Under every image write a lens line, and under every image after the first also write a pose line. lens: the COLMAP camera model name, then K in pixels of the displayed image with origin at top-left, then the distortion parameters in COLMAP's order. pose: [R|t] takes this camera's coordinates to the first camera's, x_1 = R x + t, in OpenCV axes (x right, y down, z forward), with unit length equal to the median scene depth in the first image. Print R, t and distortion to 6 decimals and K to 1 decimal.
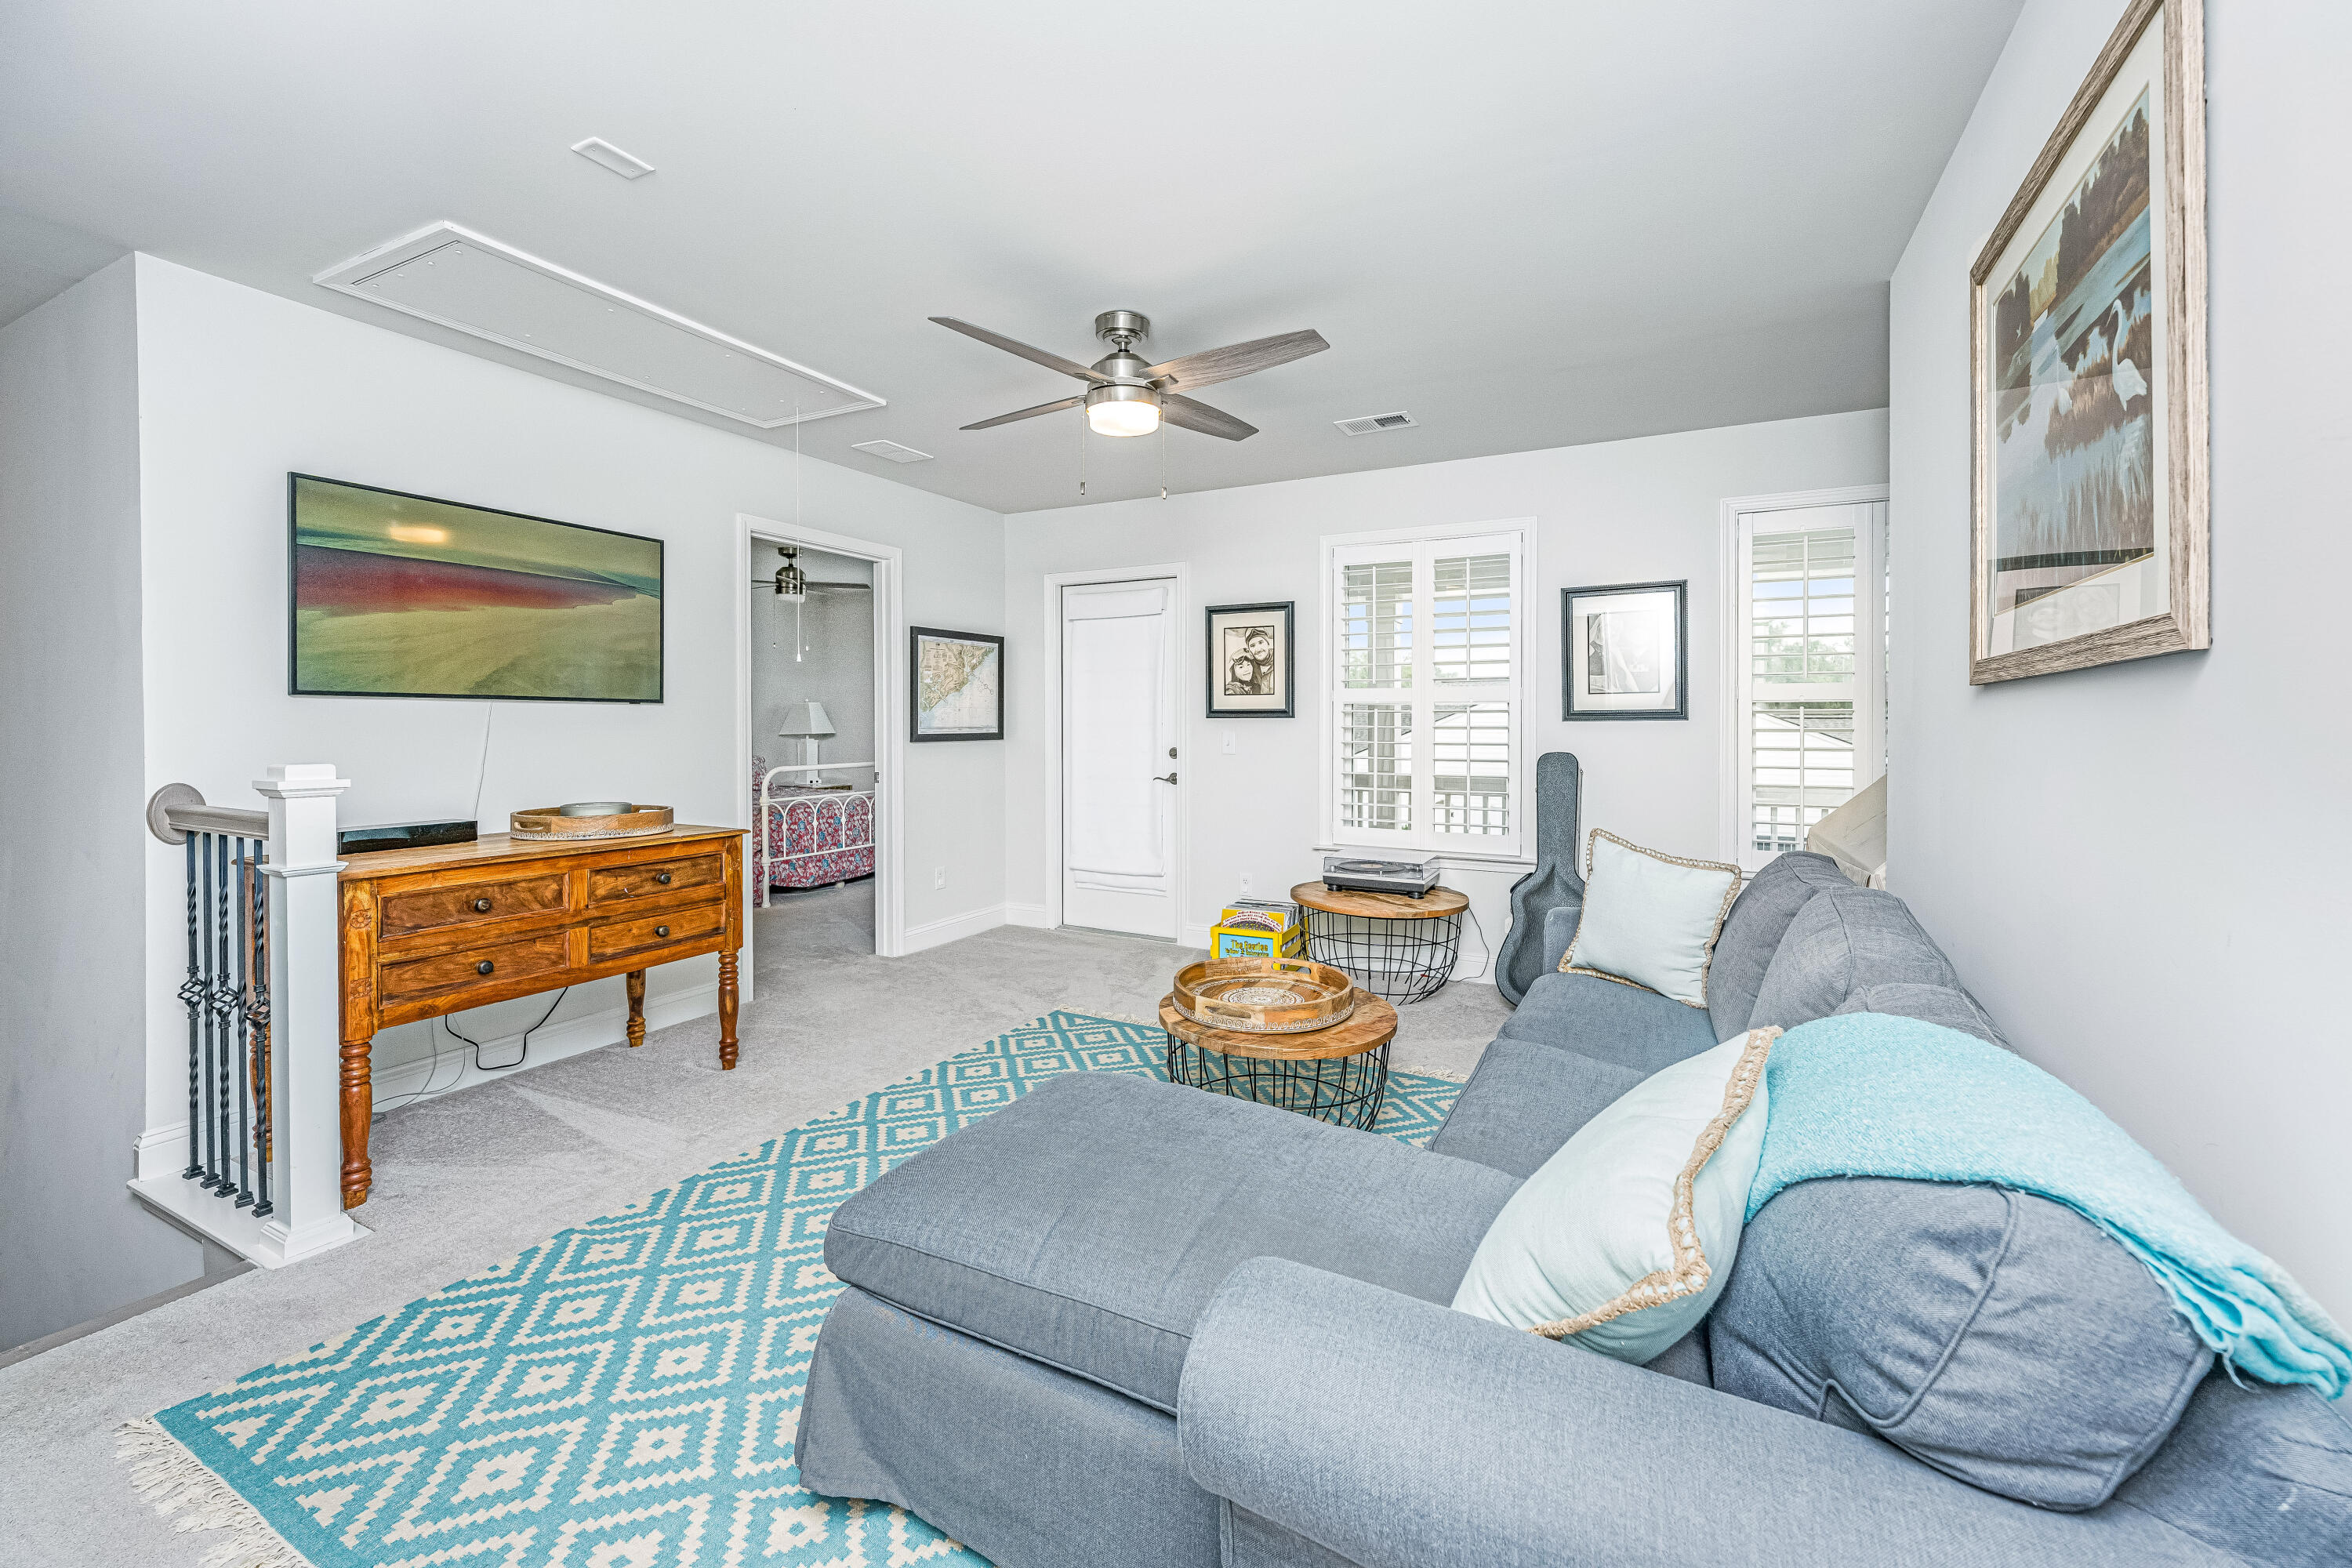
lens RADIAL K [[962.5, 0, 1196.1], [0, 962.5, 748.7], [0, 0, 1]] dist [0.000167, -0.000038]
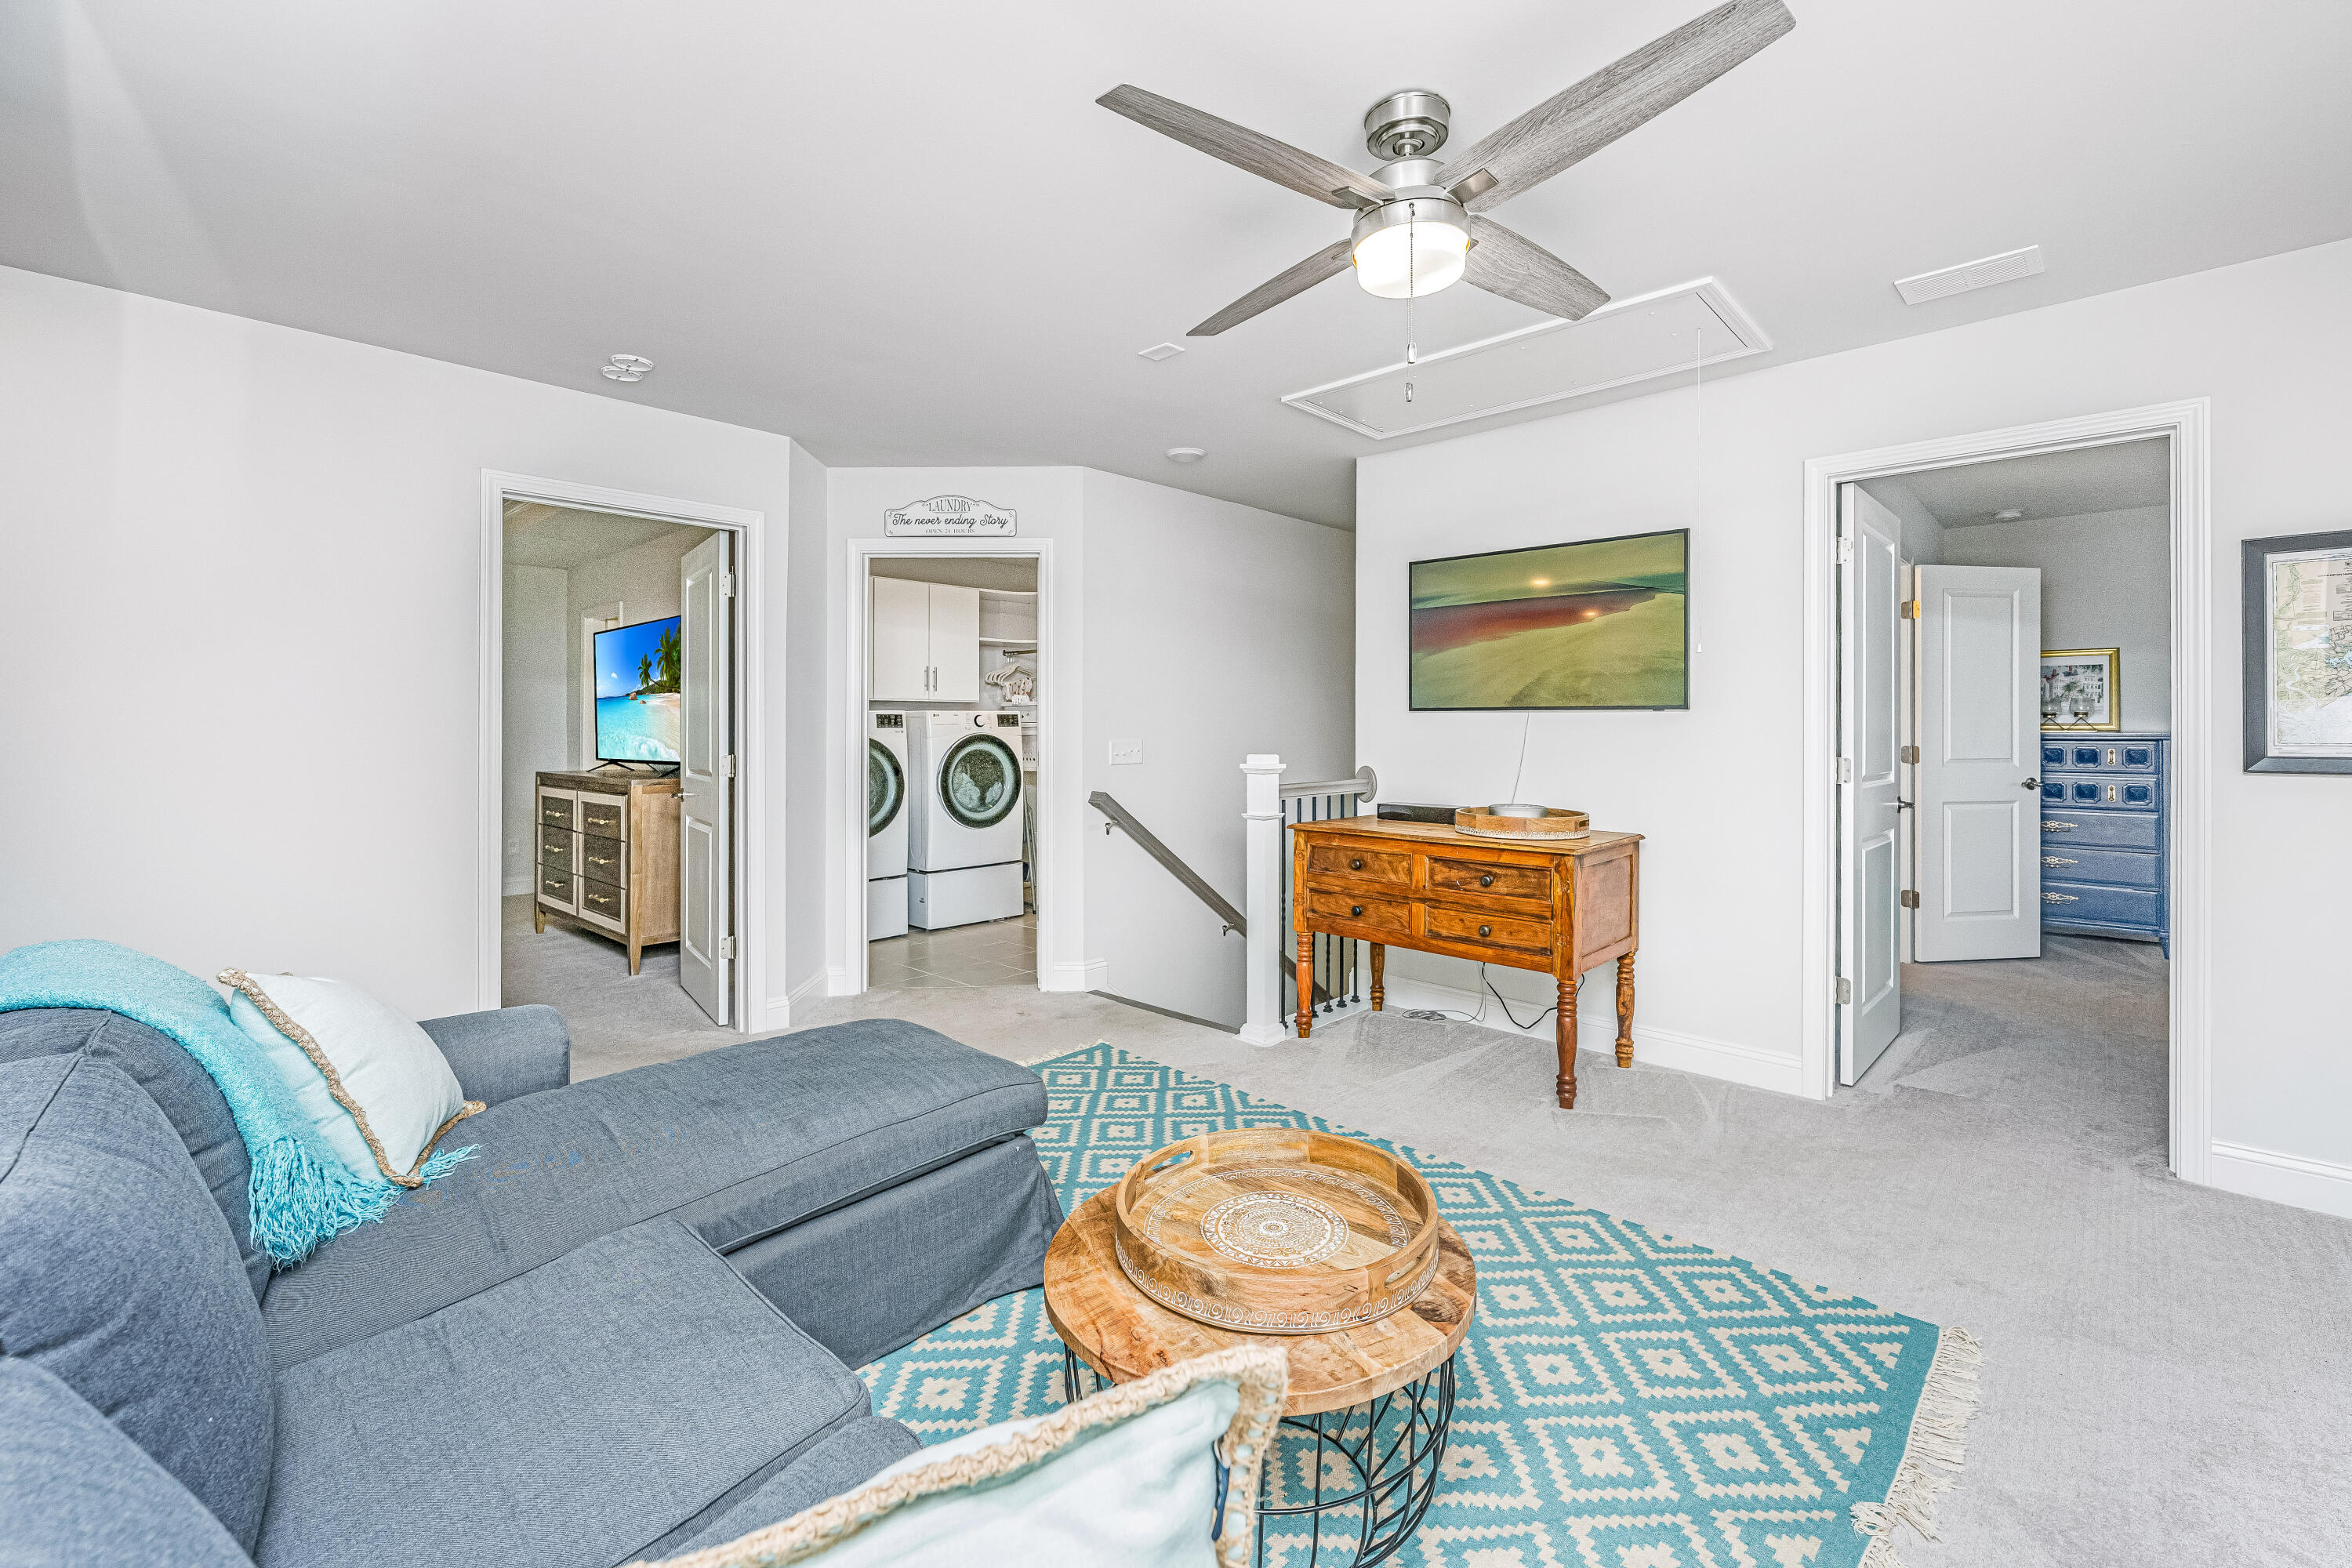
lens RADIAL K [[962.5, 0, 1196.1], [0, 962.5, 748.7], [0, 0, 1]] dist [0.000167, -0.000038]
pose [[-0.265455, 0.031456, -0.963610, 0.506715], [-0.021506, 0.999026, 0.038537, -0.039943], [0.963883, 0.030954, -0.264520, 0.912164]]
